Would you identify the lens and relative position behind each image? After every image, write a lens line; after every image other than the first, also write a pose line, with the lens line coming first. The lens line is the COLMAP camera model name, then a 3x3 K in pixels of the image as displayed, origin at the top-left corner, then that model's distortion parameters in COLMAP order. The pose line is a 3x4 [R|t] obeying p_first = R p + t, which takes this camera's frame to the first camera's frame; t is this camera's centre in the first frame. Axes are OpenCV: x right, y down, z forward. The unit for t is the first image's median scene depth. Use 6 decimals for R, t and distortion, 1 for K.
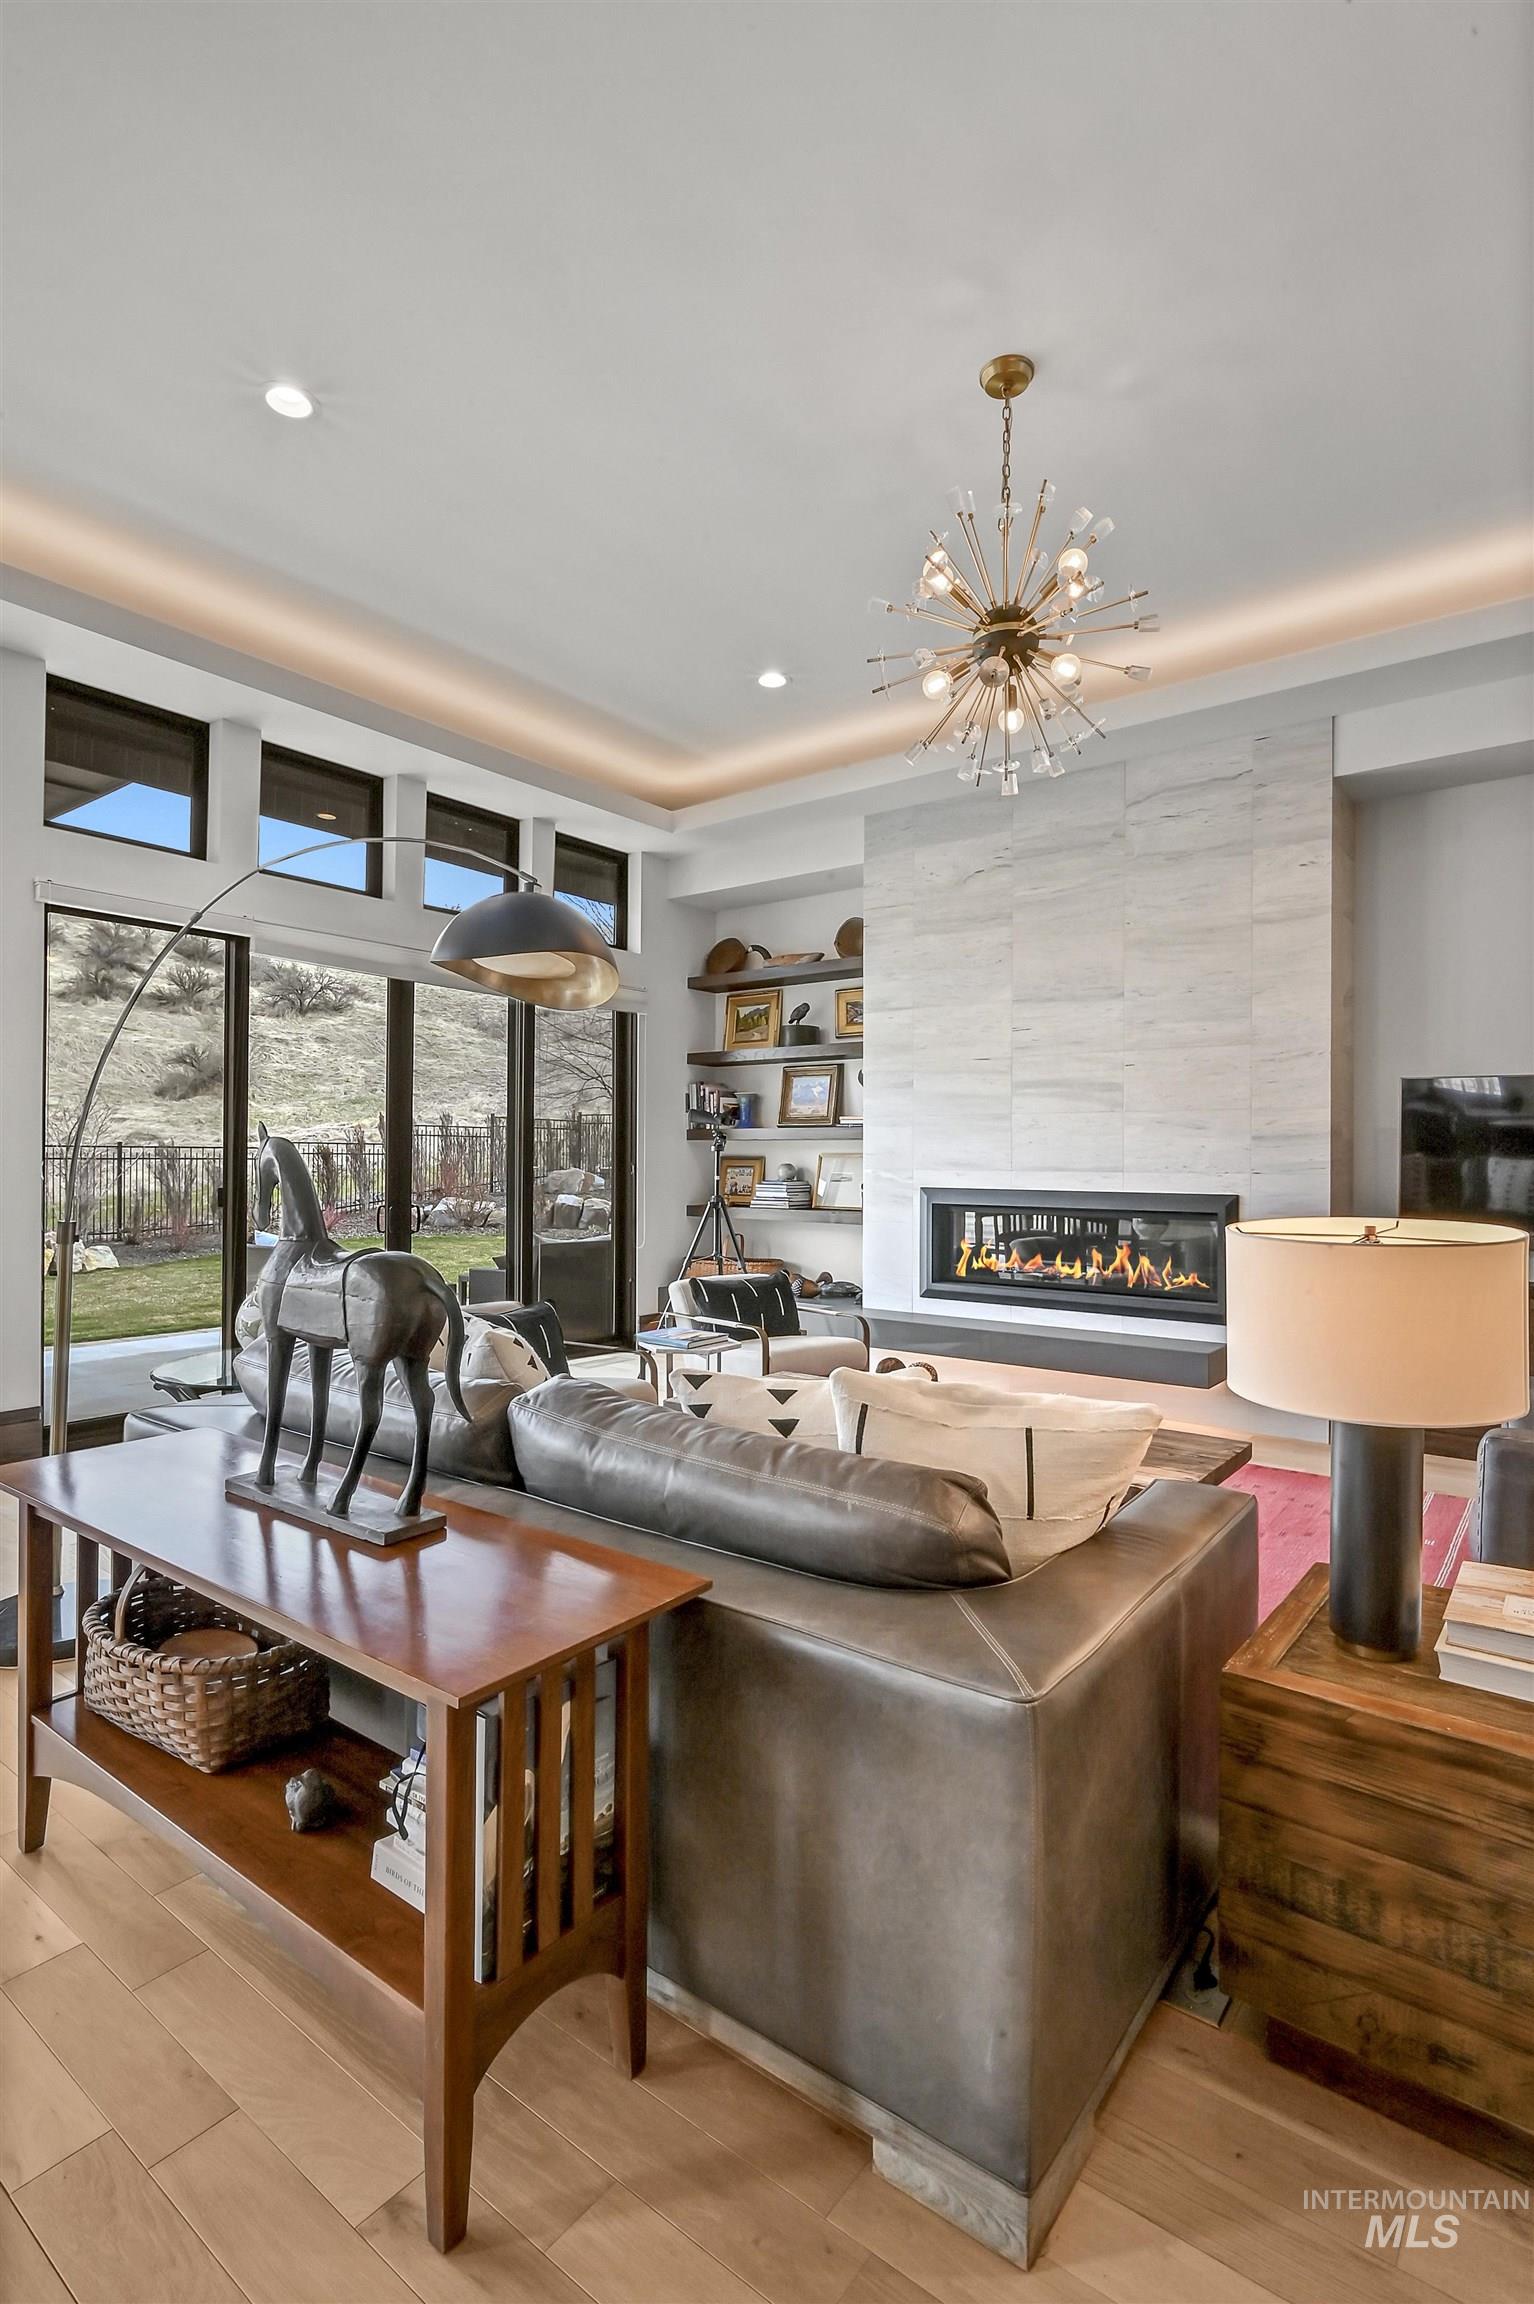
lens RADIAL K [[1121.6, 0, 772.2], [0, 1121.6, 1149.8], [0, 0, 1]] dist [-0.002058, -0.000537]
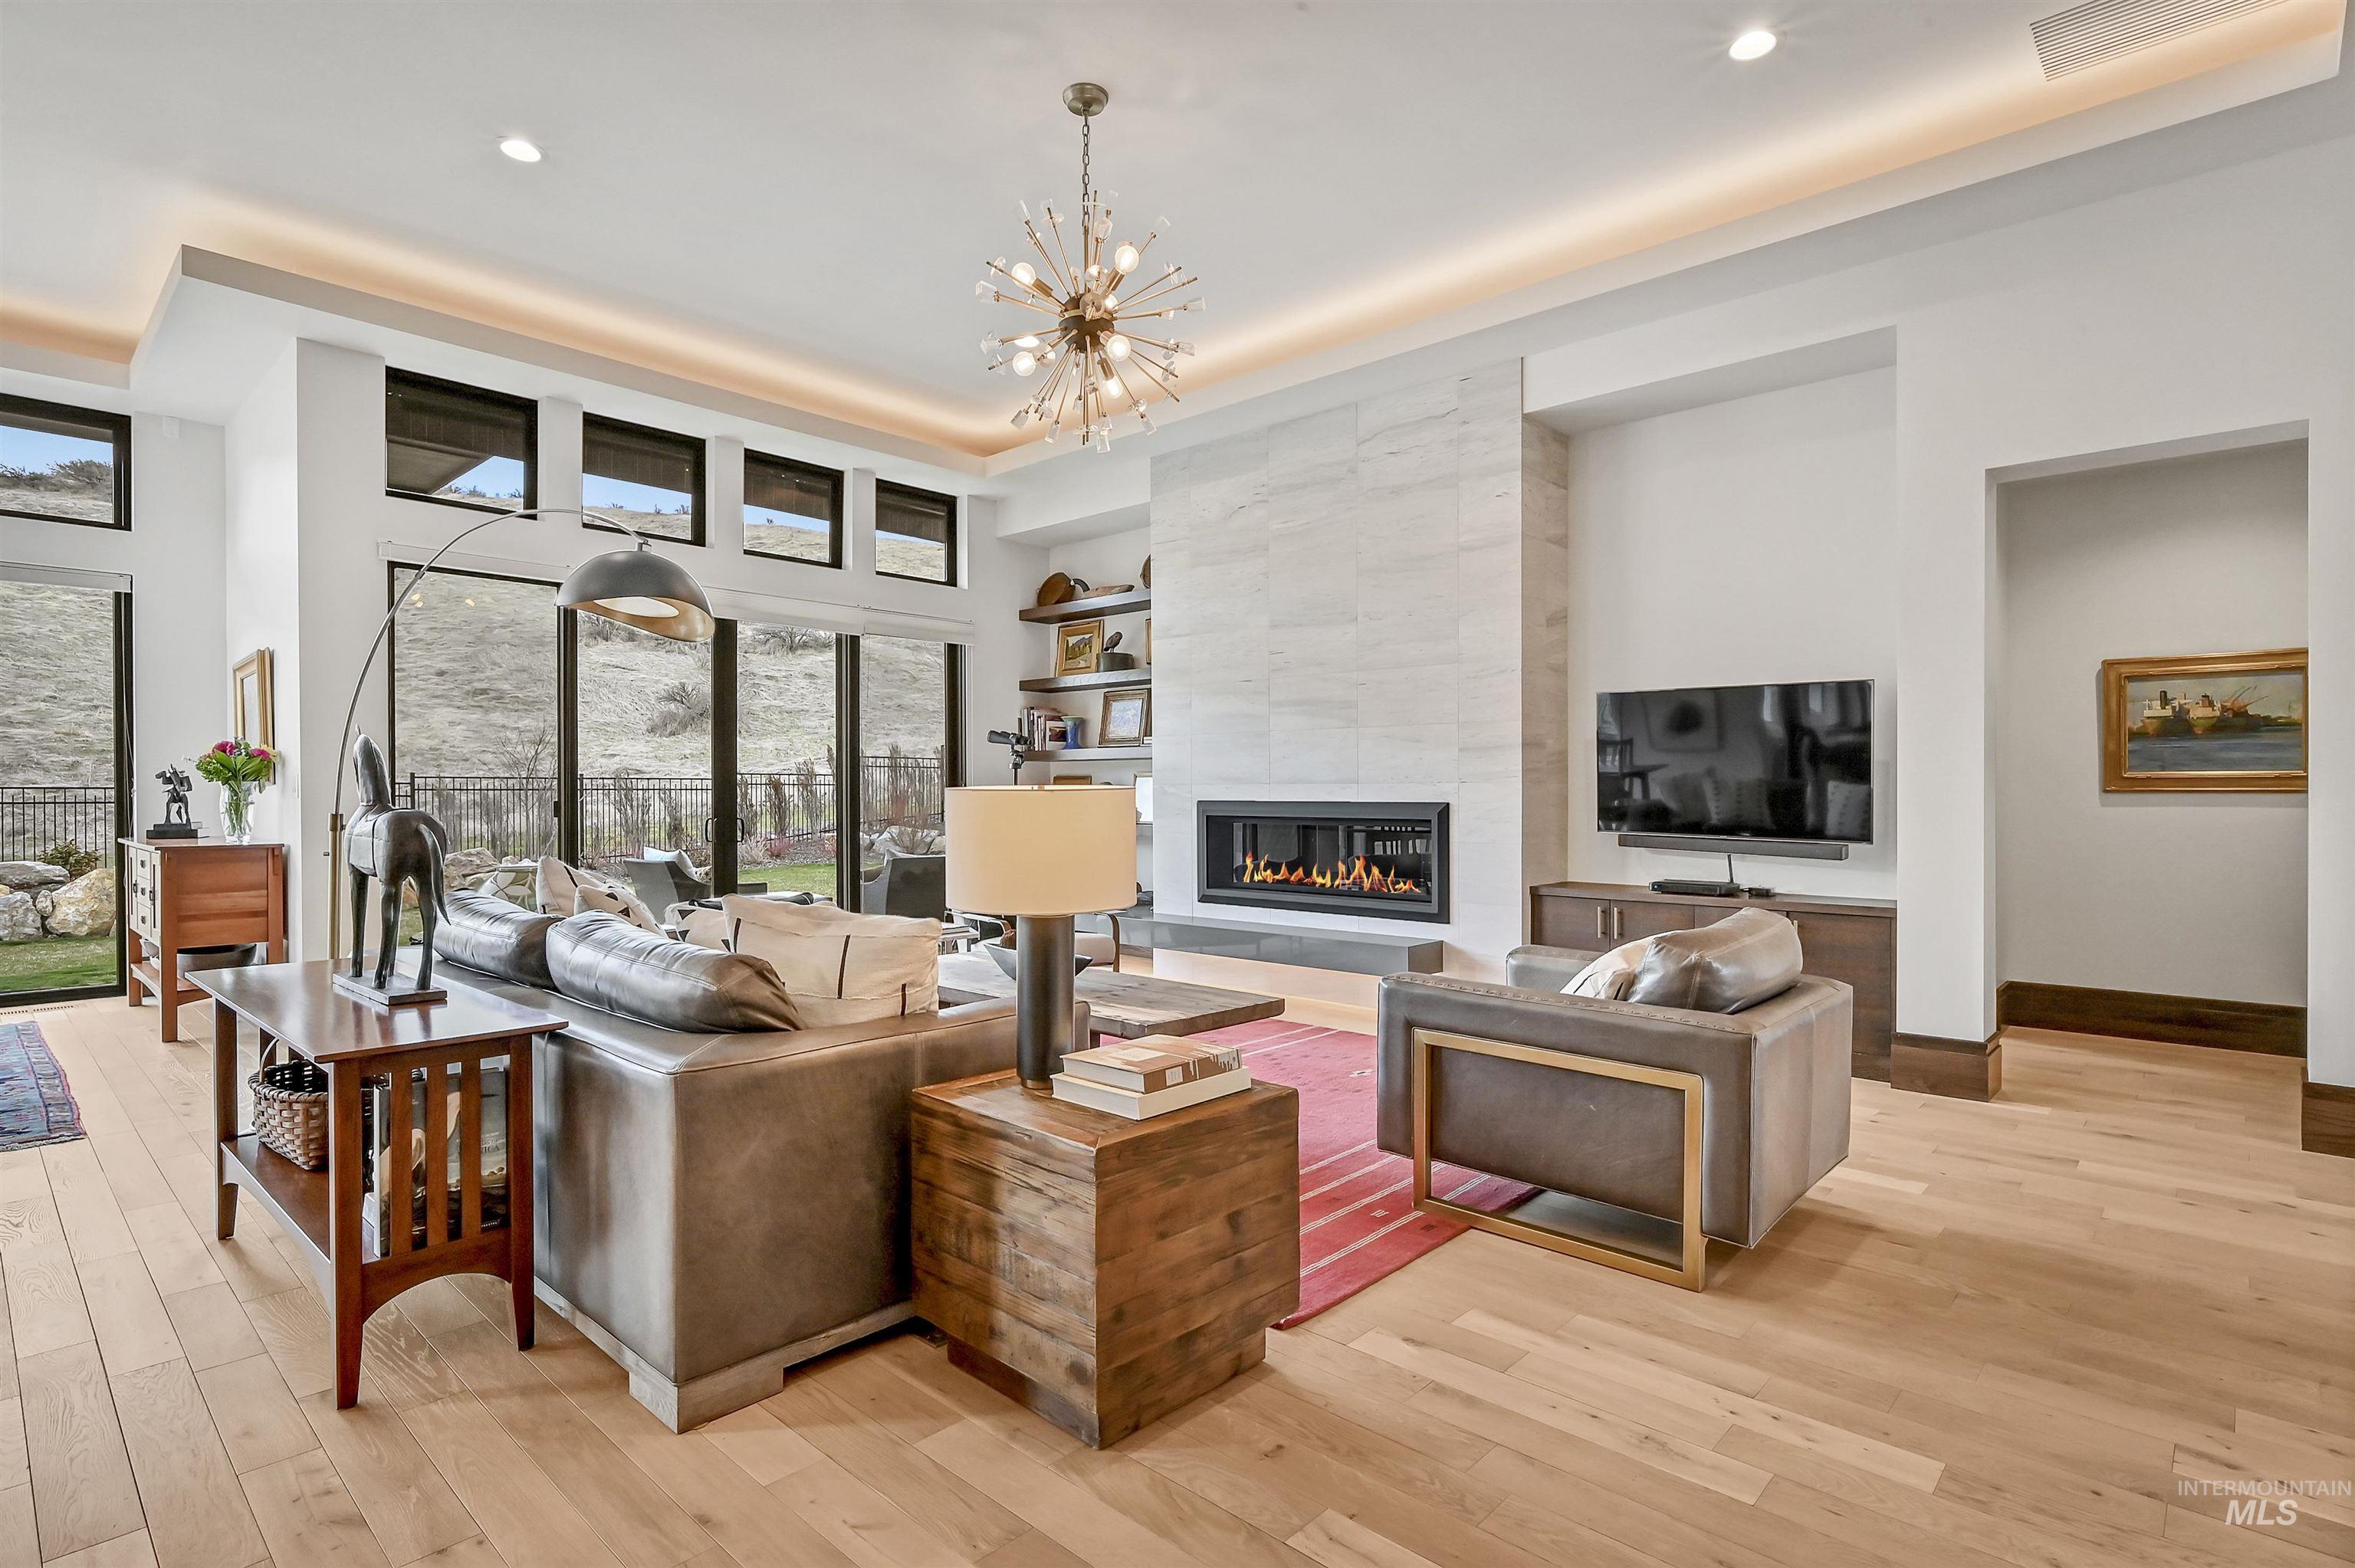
lens RADIAL K [[1146.2, 0, 1166.1], [0, 1146.2, 792.1], [0, 0, 1]] dist [-0.002058, -0.000537]
pose [[0.996050, -0.005531, -0.088621, 0.218272], [0.006218, 0.999953, 0.007477, 0.018038], [0.088576, -0.007998, 0.996037, -0.111436]]
